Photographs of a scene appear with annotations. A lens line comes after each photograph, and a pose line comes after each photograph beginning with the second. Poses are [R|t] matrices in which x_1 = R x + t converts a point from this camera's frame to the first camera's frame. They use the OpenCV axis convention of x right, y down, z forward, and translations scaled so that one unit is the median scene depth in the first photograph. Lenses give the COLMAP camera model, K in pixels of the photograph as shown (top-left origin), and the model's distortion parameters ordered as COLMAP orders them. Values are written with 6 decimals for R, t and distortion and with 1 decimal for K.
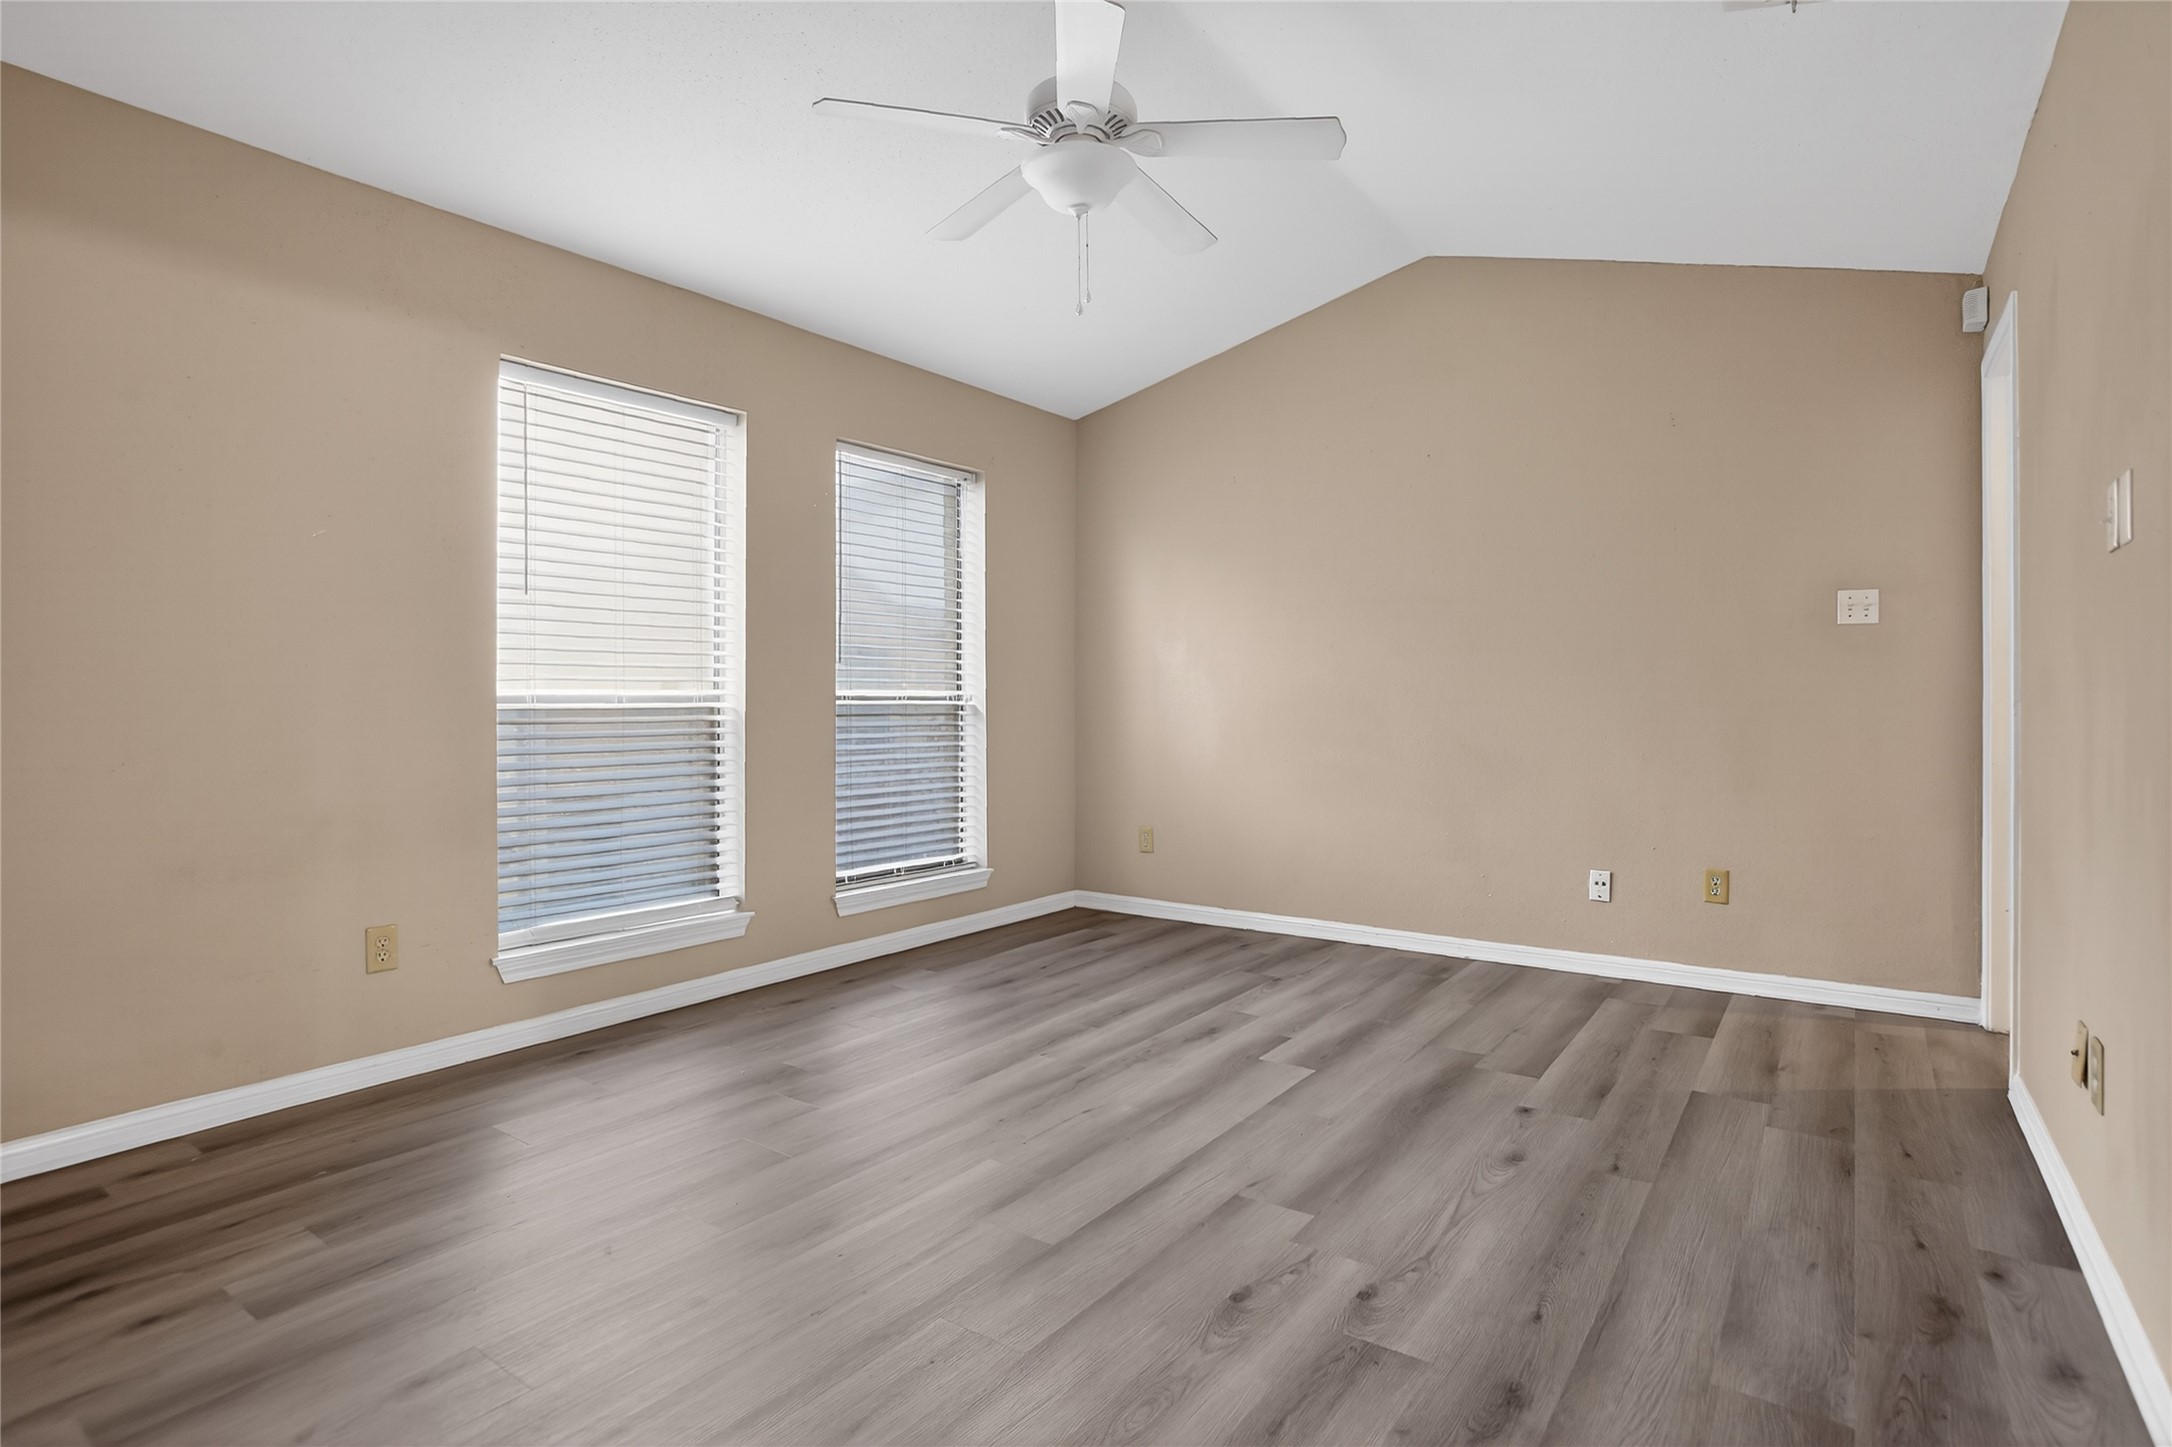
lens RADIAL K [[1084.6, 0, 1087.9], [0, 1084.6, 691.7], [0, 0, 1]] dist [-0.064894, 0.030263]
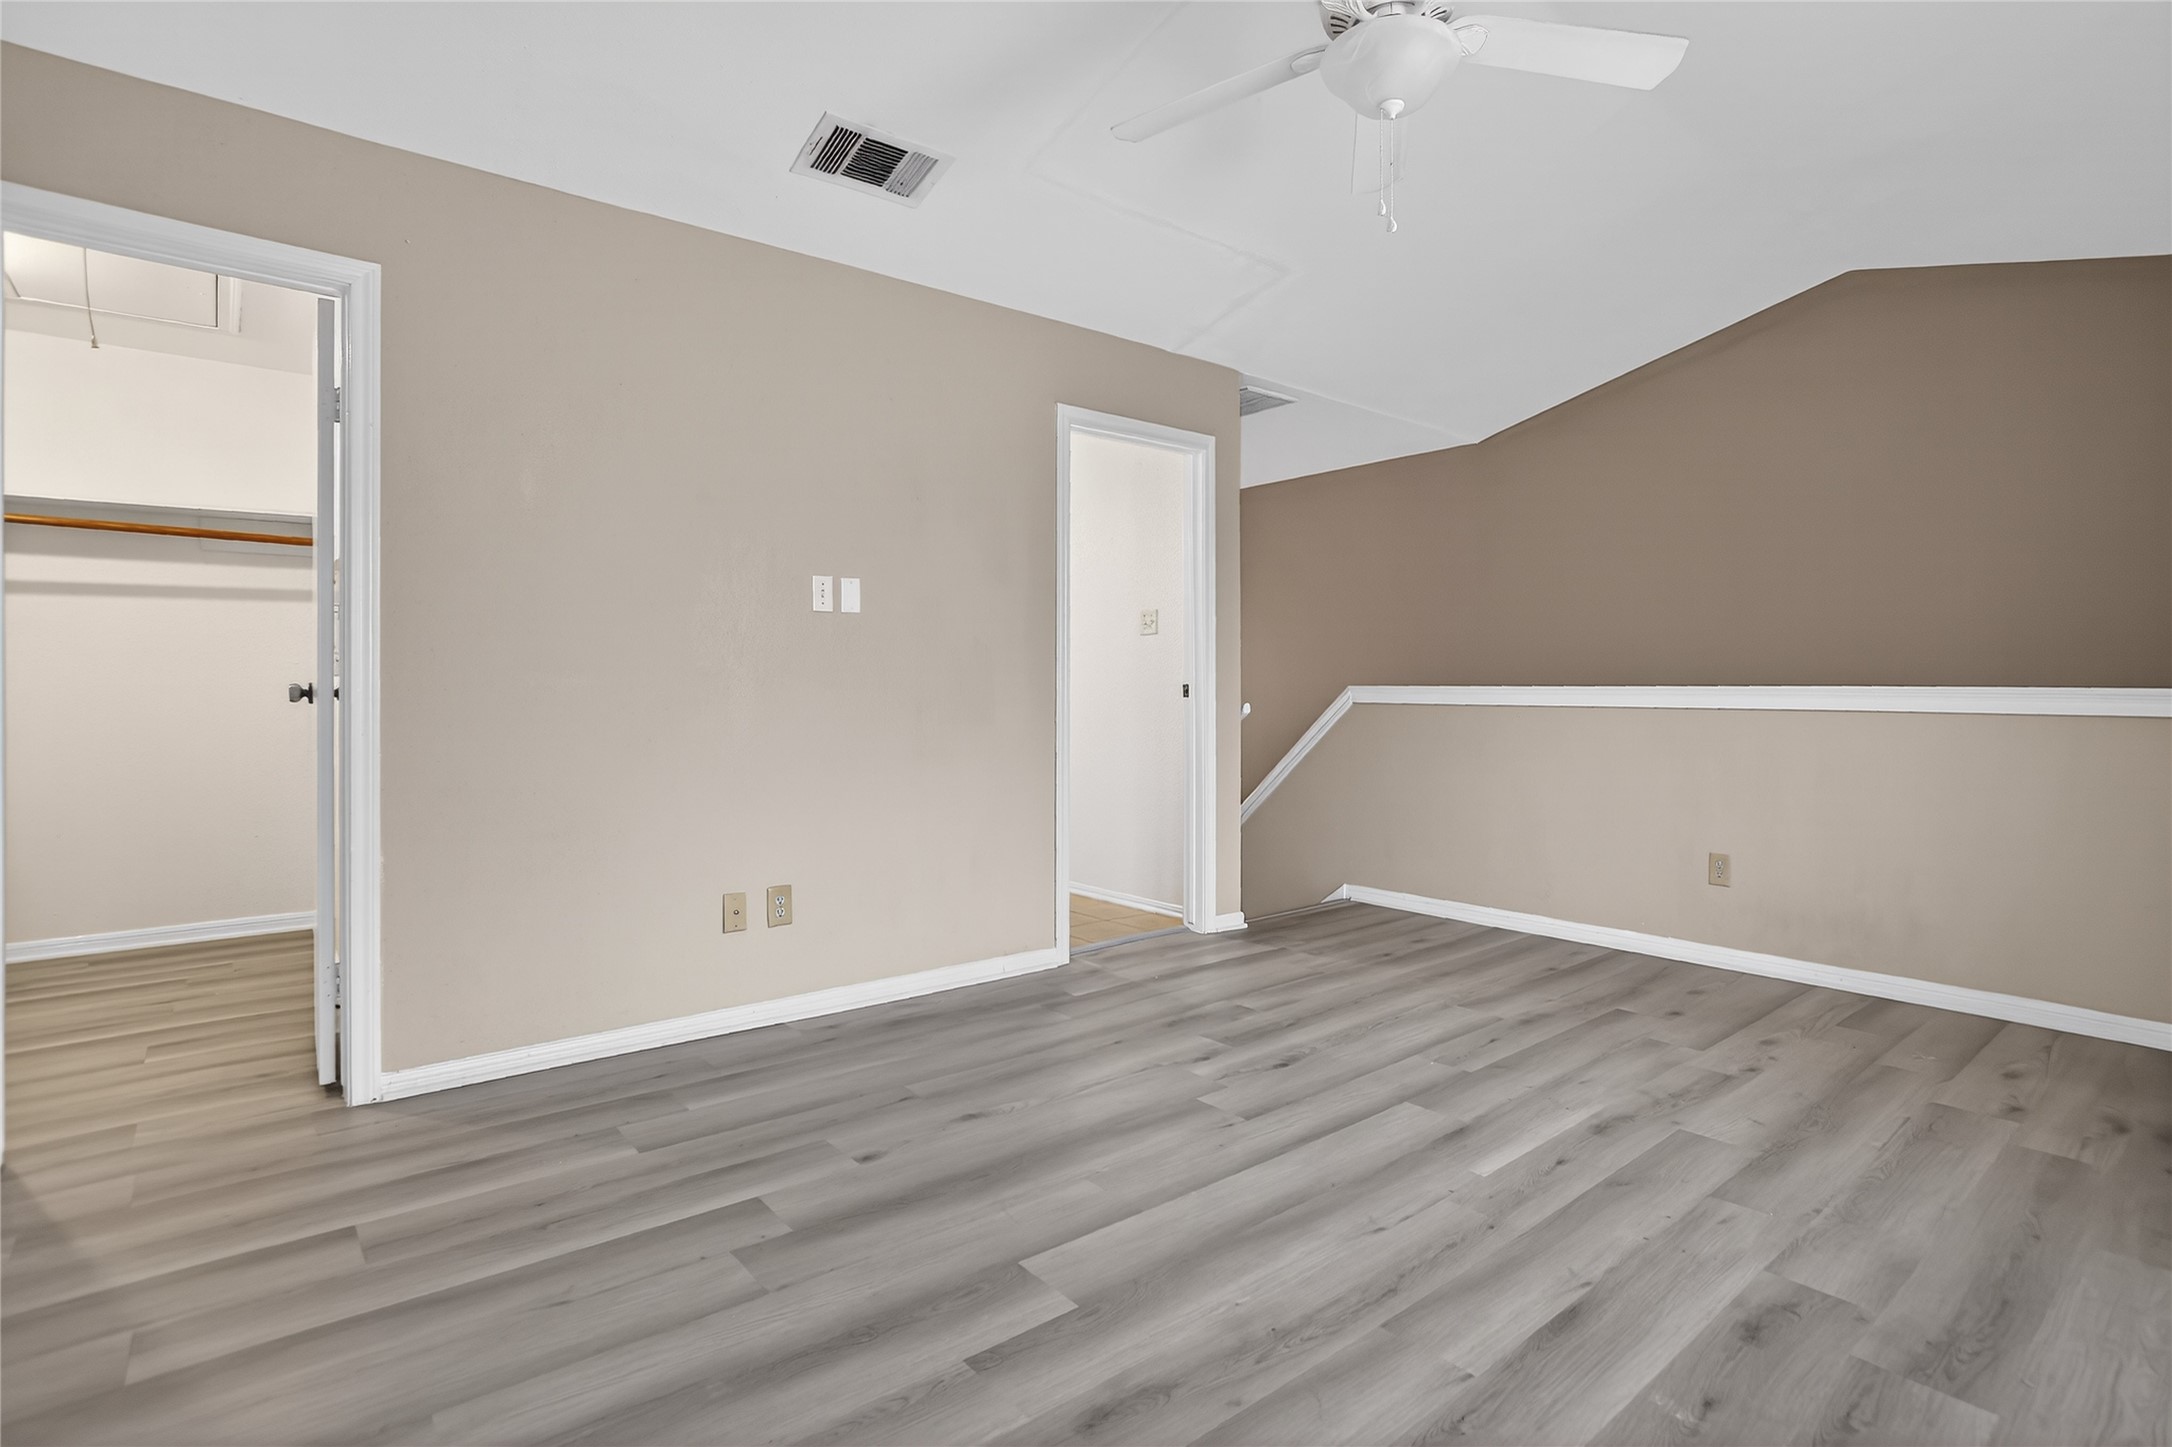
lens RADIAL K [[1084.6, 0, 1087.9], [0, 1084.6, 691.7], [0, 0, 1]] dist [-0.064894, 0.030263]
pose [[-0.965796, -0.005027, 0.259256, 0.005619], [-0.006553, 0.999966, -0.005021, 0.009989], [-0.259222, -0.006548, -0.965796, 1.744566]]
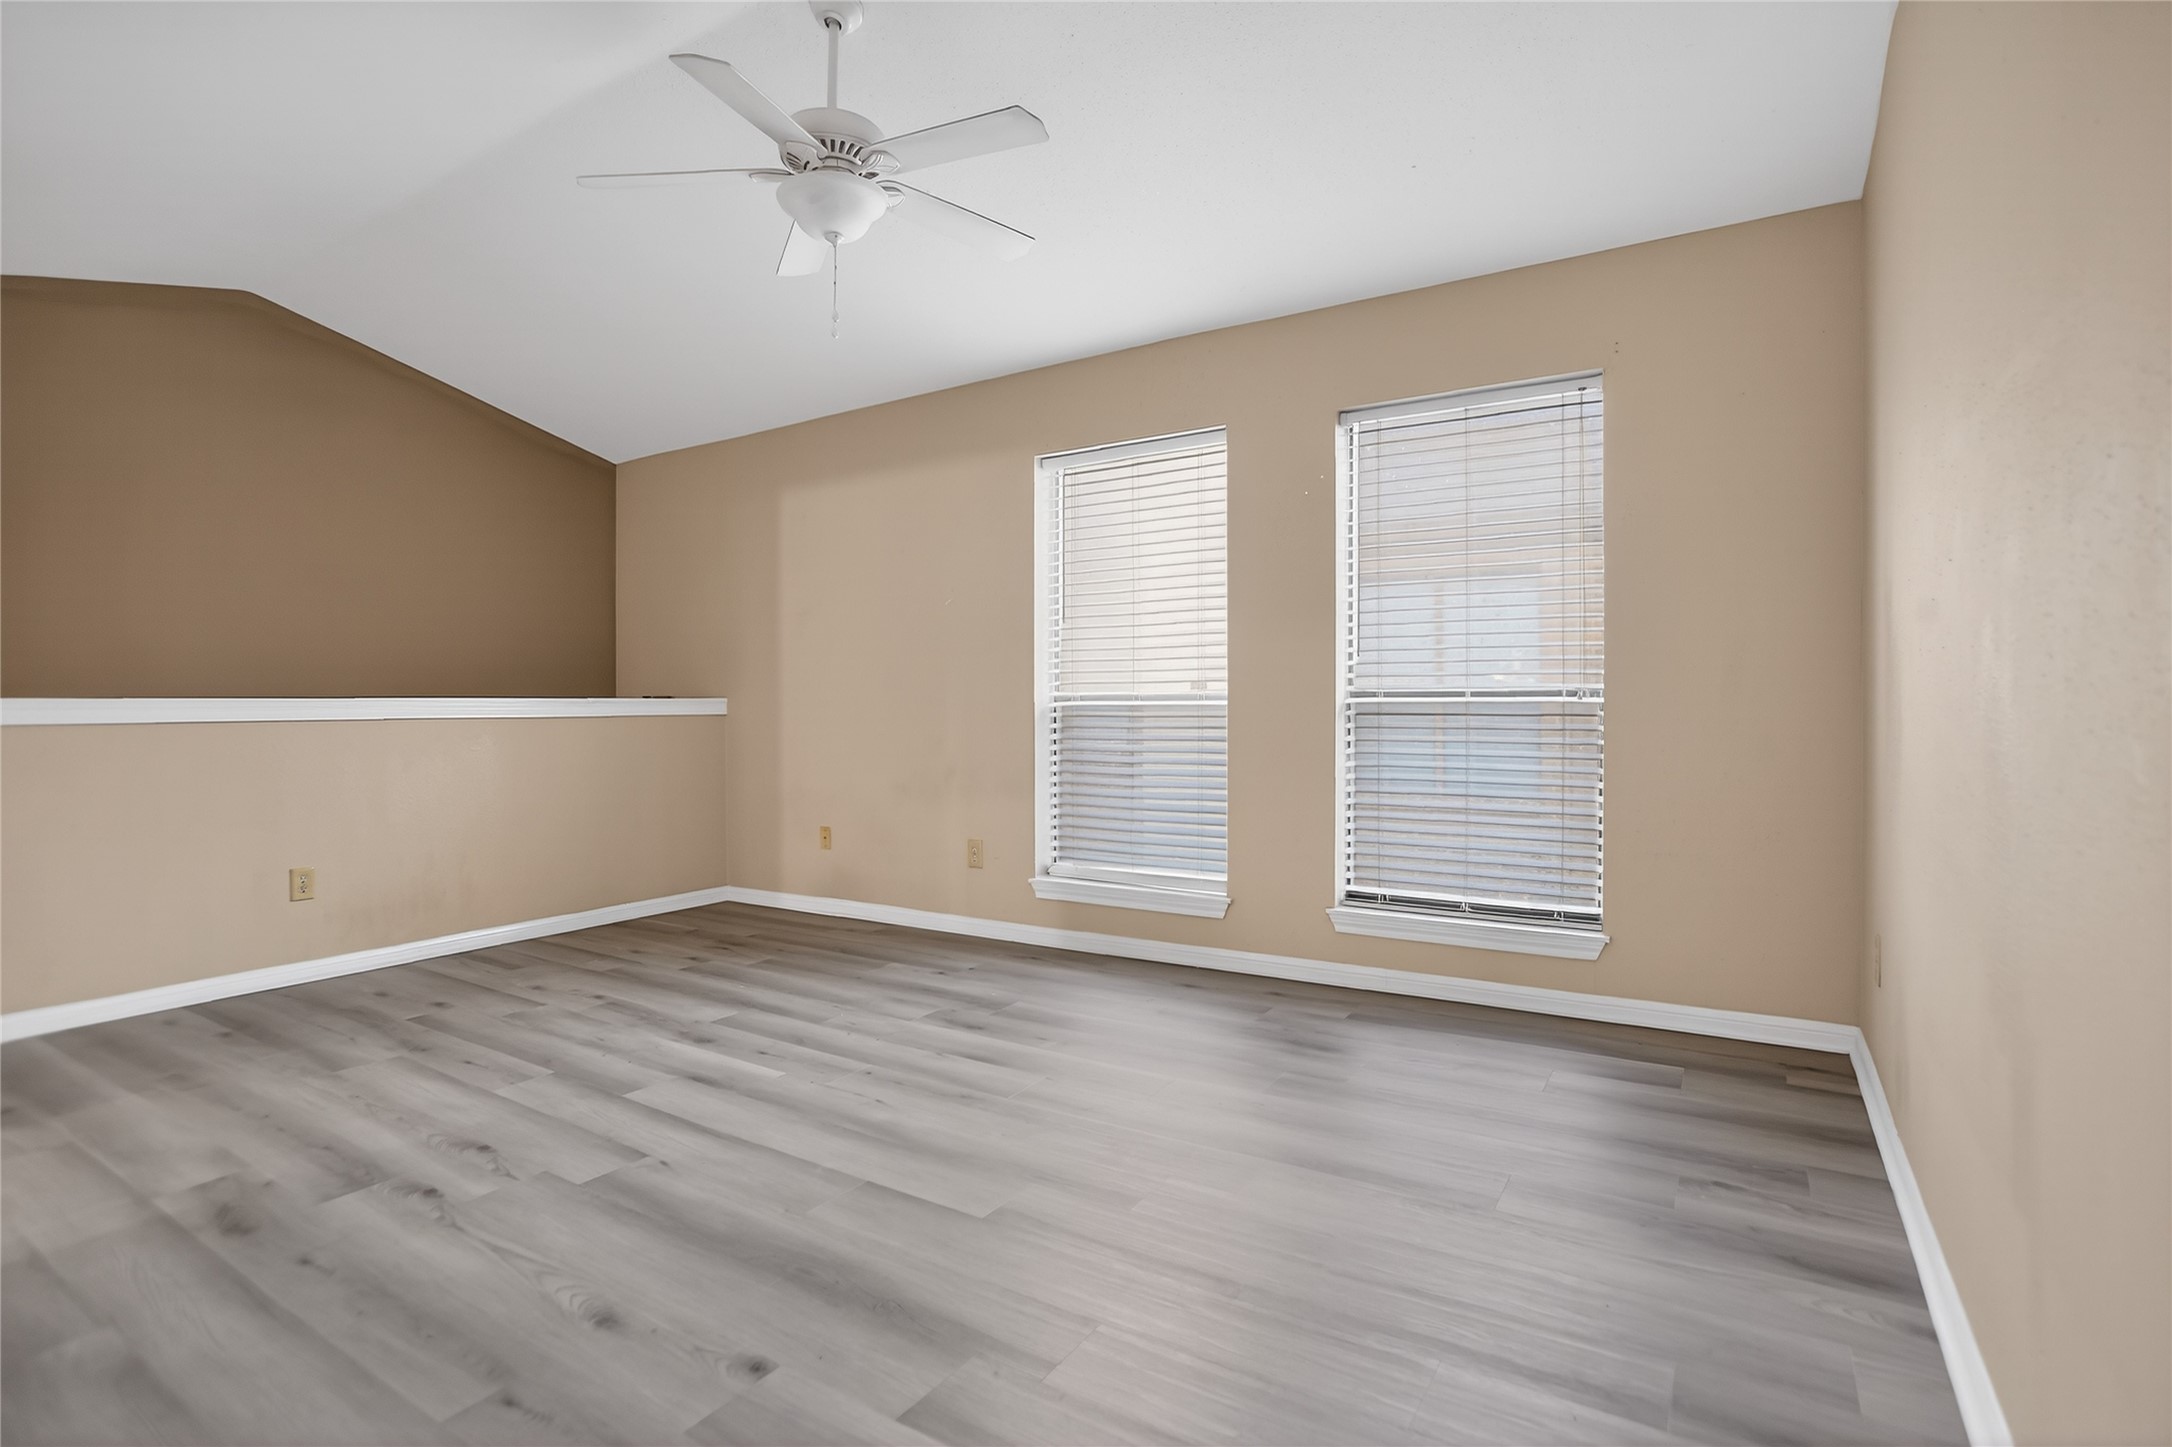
lens RADIAL K [[1049.5, 0, 1102.5], [0, 1049.5, 717.2], [0, 0, 1]] dist [-0.057133, 0.026194]
pose [[0.061129, 0.014851, -0.998019, 0.971558], [0.016857, 0.999731, 0.015909, 0.010848], [0.997988, -0.017796, 0.060863, 1.127201]]
